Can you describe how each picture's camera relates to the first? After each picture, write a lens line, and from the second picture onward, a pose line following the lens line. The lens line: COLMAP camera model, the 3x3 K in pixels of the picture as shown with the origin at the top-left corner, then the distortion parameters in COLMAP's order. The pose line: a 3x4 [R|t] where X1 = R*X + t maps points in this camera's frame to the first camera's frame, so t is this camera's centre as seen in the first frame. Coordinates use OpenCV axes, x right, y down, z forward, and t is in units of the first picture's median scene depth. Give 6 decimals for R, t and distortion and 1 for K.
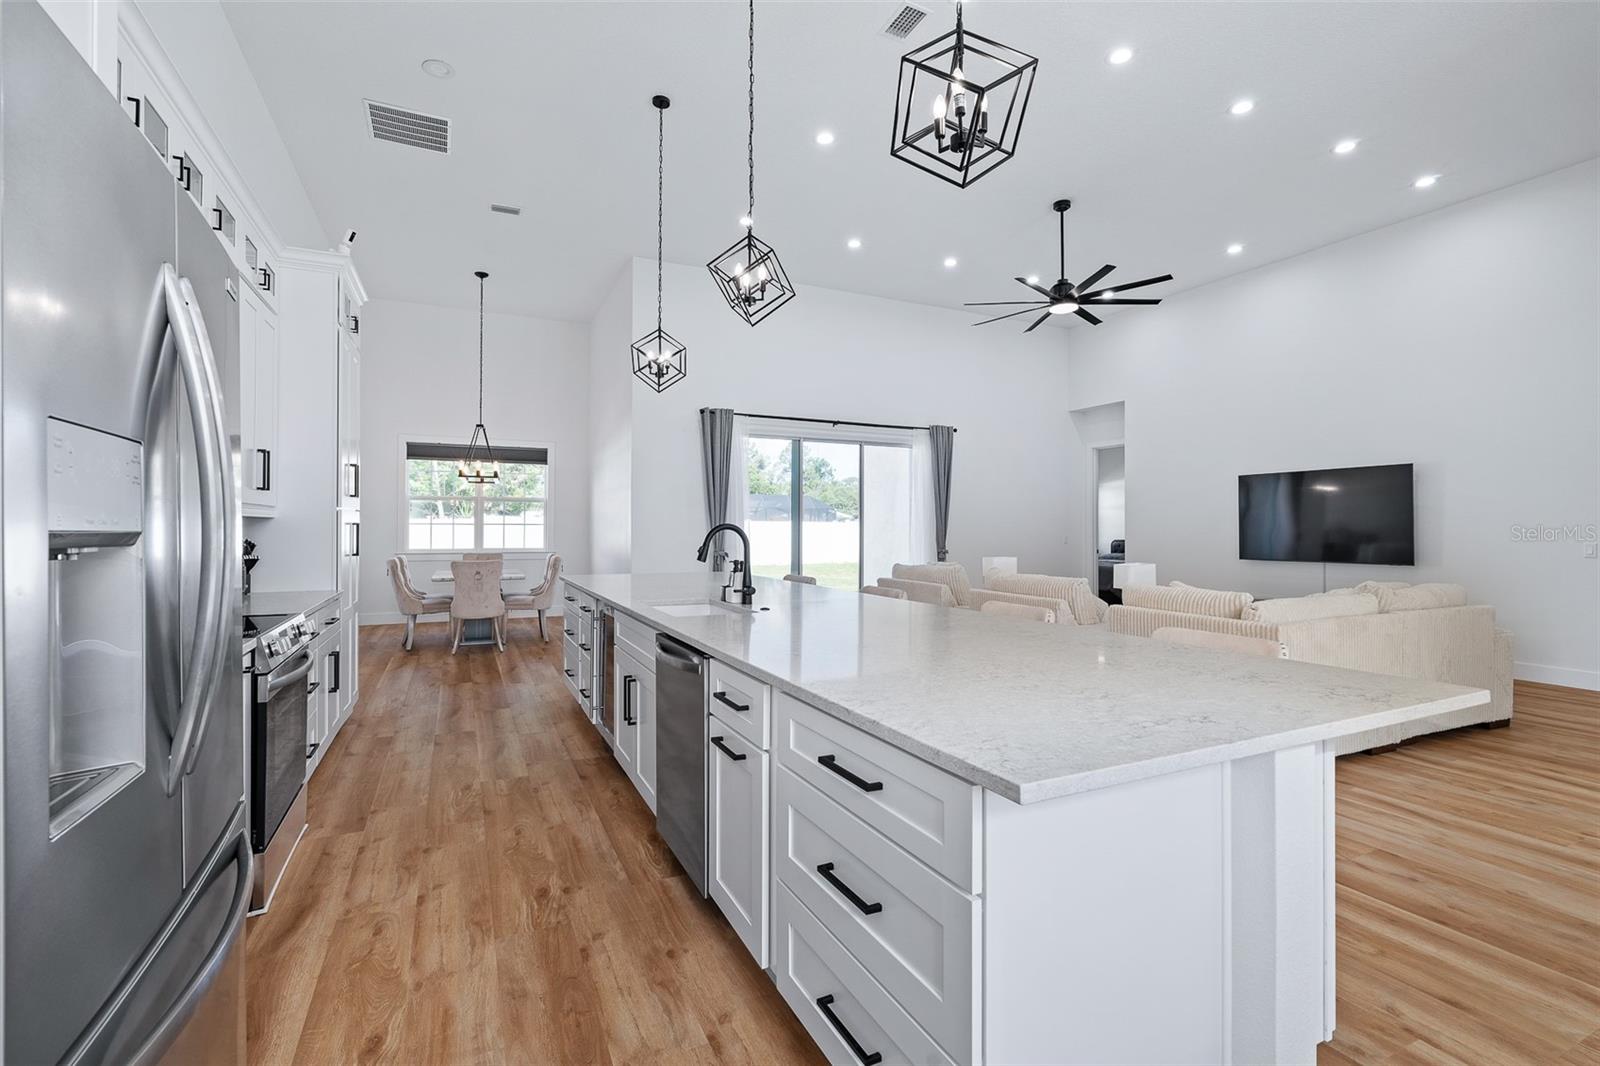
lens RADIAL K [[724.6, 0, 803.4], [0, 724.6, 525.6], [0, 0, 1]] dist [-0.004527, 0.000259]
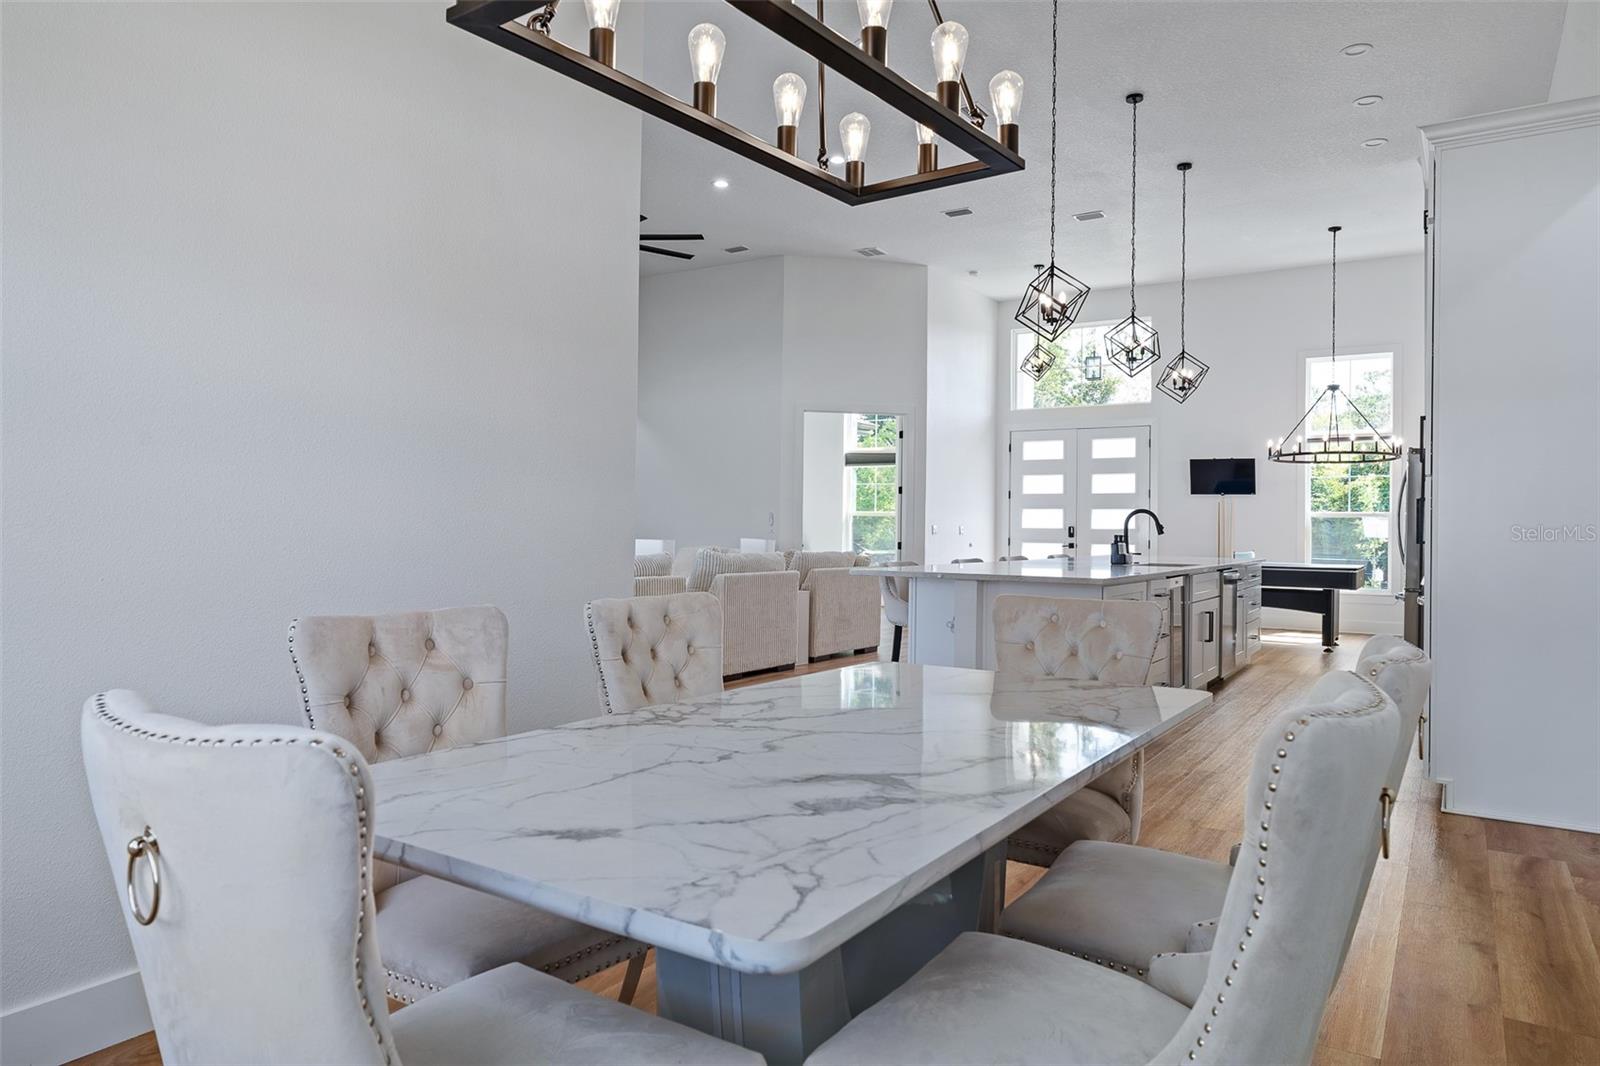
lens RADIAL K [[1026.4, 0, 801.7], [0, 1026.4, 517.5], [0, 0, 1]] dist [-0.004370, -0.001038]
pose [[-0.529179, -0.002494, 0.848507, -0.805149], [-0.018298, 0.999797, -0.008473, 0.024304], [-0.848313, -0.020010, -0.529117, 1.434991]]
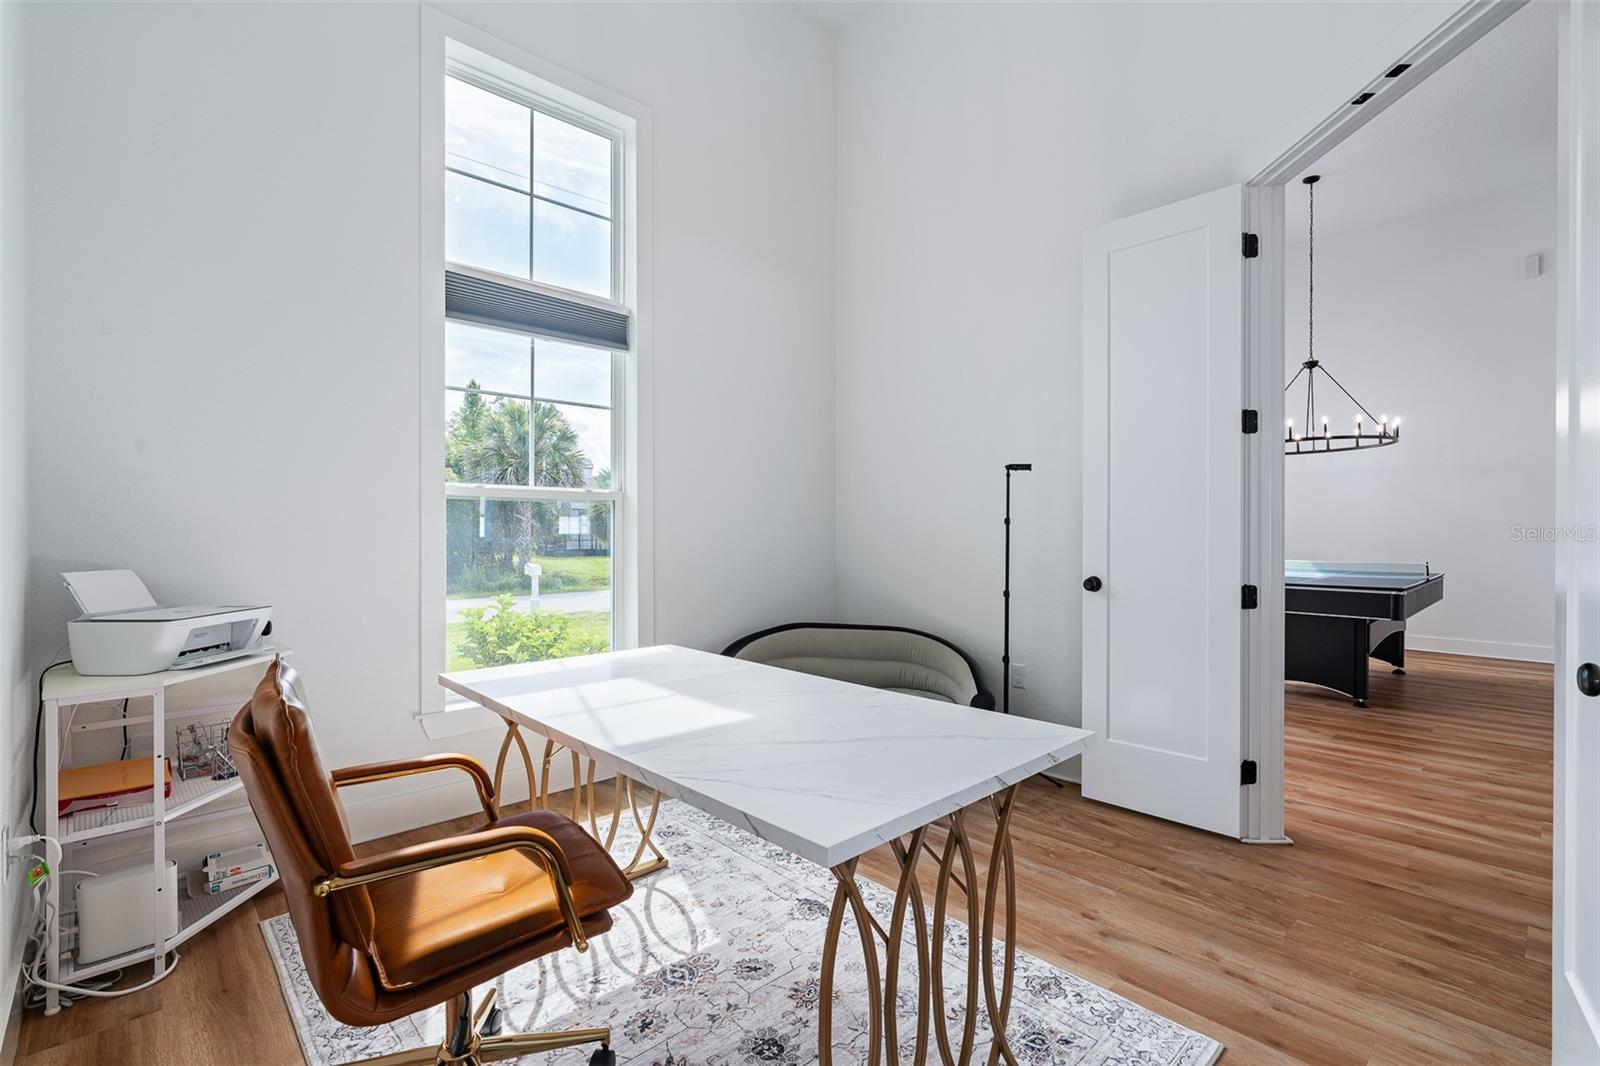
lens RADIAL K [[725.2, 0, 807.5], [0, 725.2, 527.1], [0, 0, 1]] dist [-0.004353, -0.000147]
pose [[-0.954437, -0.004772, -0.298375, 1.057674], [-0.003482, 0.999982, -0.004853, 0.018297], [0.298393, -0.003593, -0.954436, 0.609221]]
